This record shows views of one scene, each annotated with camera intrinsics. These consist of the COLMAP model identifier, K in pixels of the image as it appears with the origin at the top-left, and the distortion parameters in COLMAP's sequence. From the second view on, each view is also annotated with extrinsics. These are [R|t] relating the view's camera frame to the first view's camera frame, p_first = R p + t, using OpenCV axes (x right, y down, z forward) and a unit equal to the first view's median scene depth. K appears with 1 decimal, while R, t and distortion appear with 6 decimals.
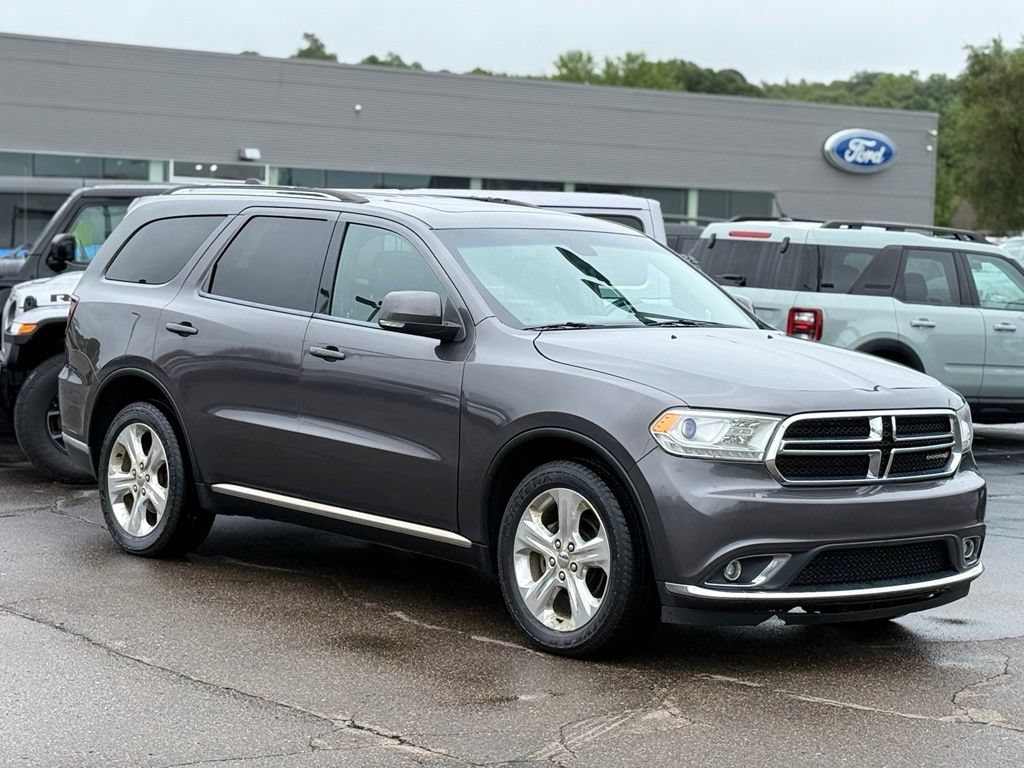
lens RADIAL K [[2446.4, 0, 512.0], [0, 2446.4, 384.0], [0, 0, 1]] dist [0.098080, 0.350192]
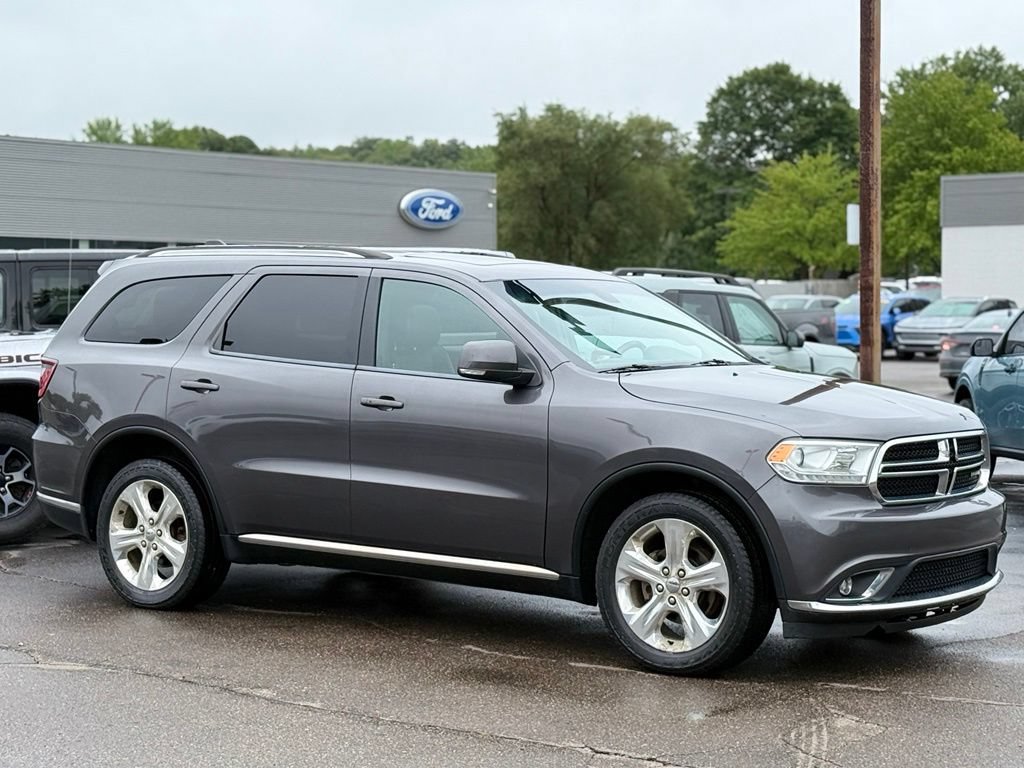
lens RADIAL K [[2255.3, 0, 498.1], [0, 2255.3, 385.6], [0, 0, 1]] dist [0.146575, 0.593133]
pose [[0.969964, -0.037867, 0.240285, -0.252479], [0.042225, 0.999023, -0.013011, -0.005177], [-0.239557, 0.022767, 0.970615, 0.049606]]
